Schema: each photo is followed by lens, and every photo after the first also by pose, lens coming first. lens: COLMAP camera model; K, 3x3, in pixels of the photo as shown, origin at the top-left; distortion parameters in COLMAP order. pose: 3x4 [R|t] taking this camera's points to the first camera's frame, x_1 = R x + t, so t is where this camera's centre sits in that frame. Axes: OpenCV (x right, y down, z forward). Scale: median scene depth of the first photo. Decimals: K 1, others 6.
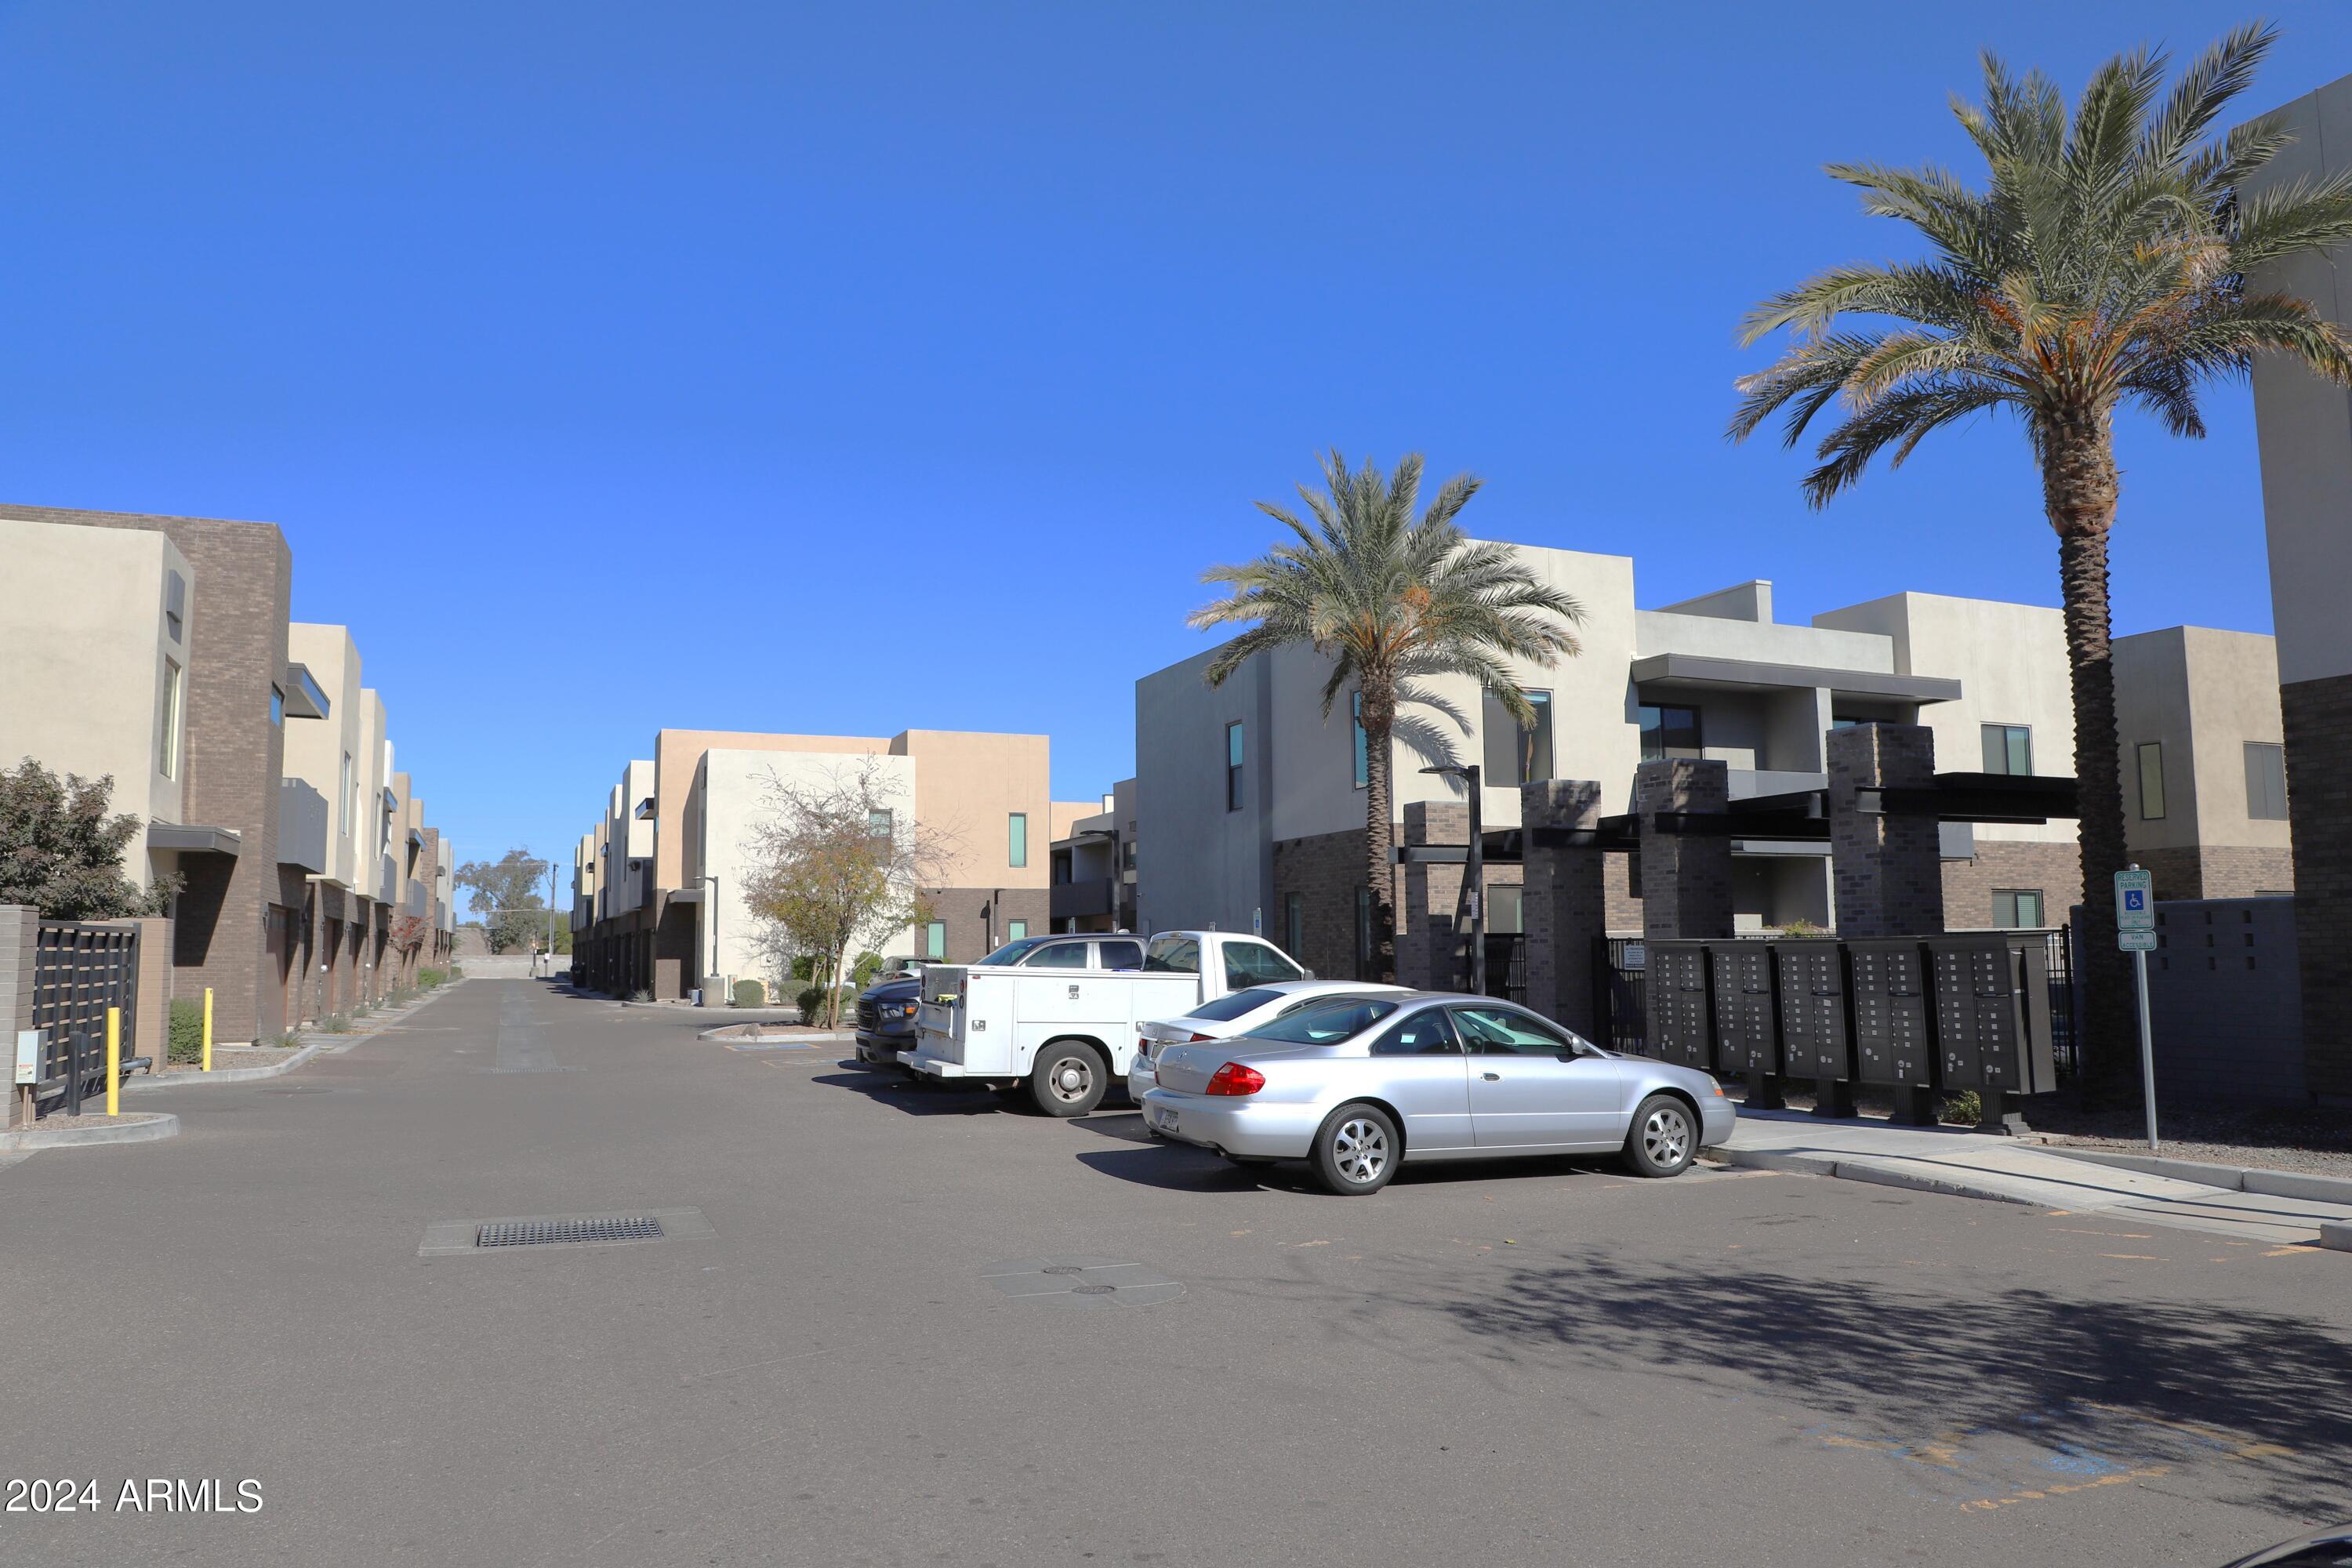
lens RADIAL K [[1644.5, 0, 1209.0], [0, 1644.5, 782.1], [0, 0, 1]] dist [-0.075382, 0.042505]
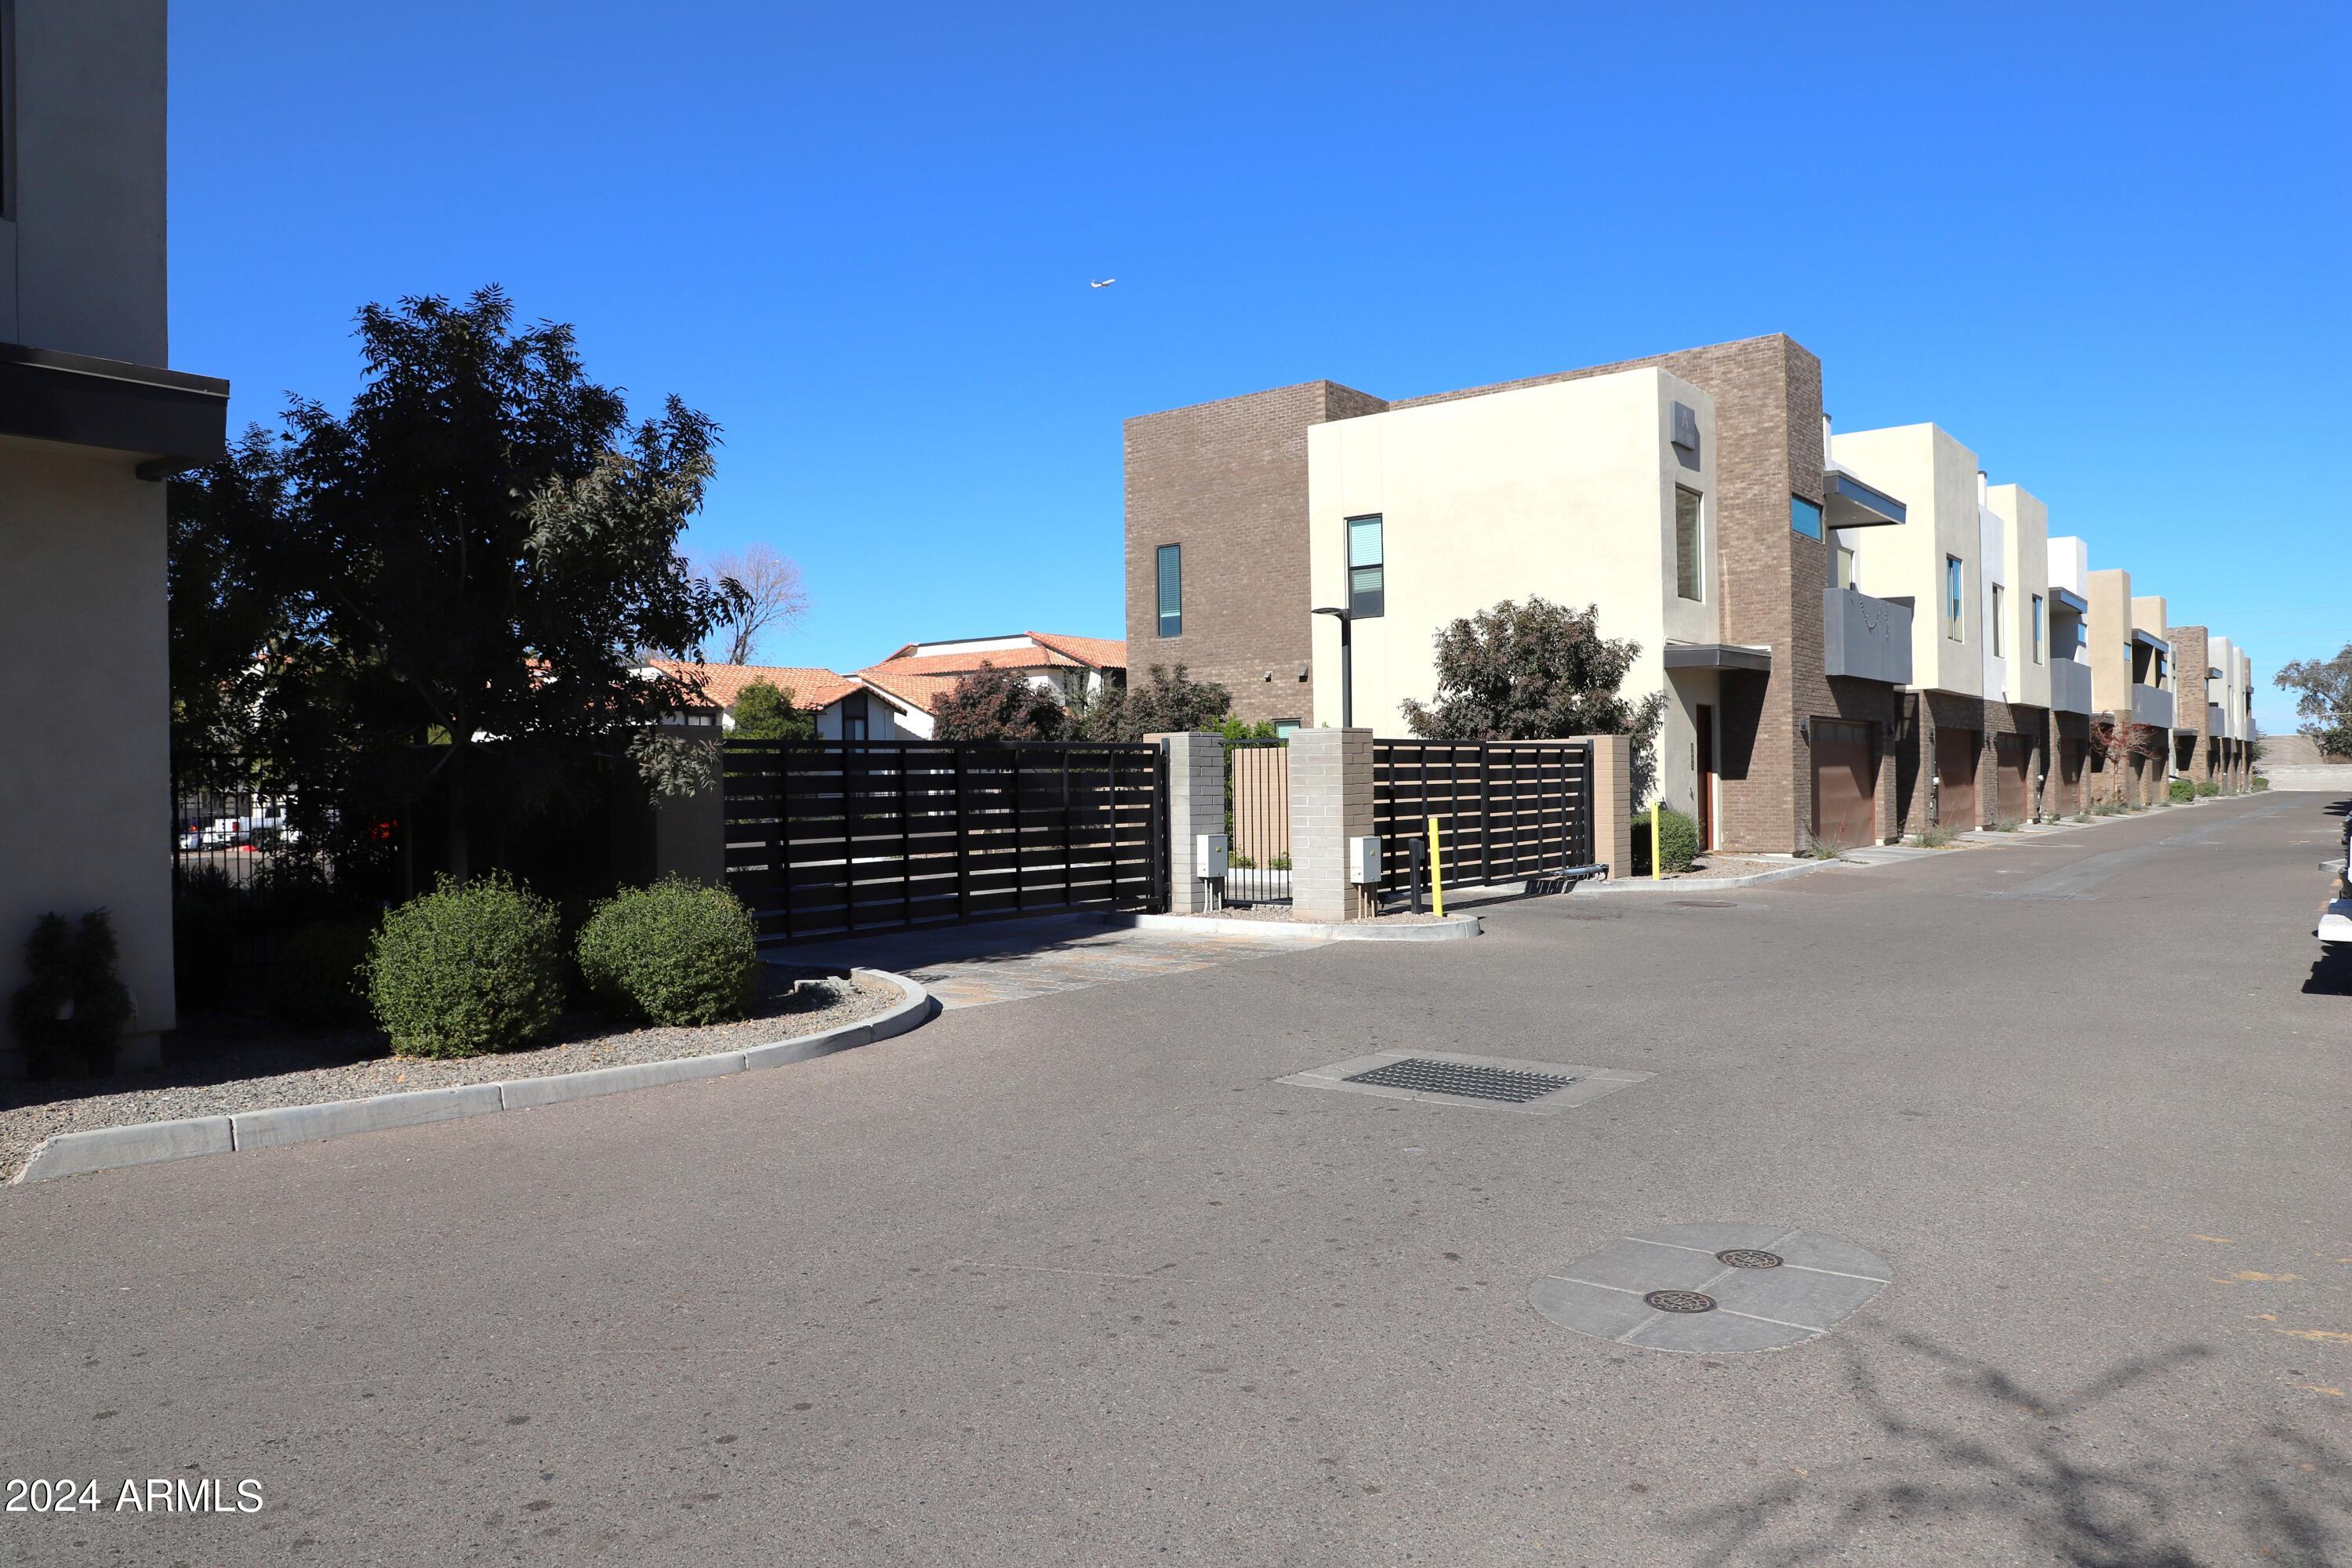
lens RADIAL K [[1644.5, 0, 1209.0], [0, 1644.5, 782.1], [0, 0, 1]] dist [-0.075382, 0.042505]
pose [[0.469123, -0.000031, -0.883133, 0.136676], [0.102038, 0.993305, 0.054168, 0.023646], [0.877218, -0.115525, 0.465986, 0.202865]]
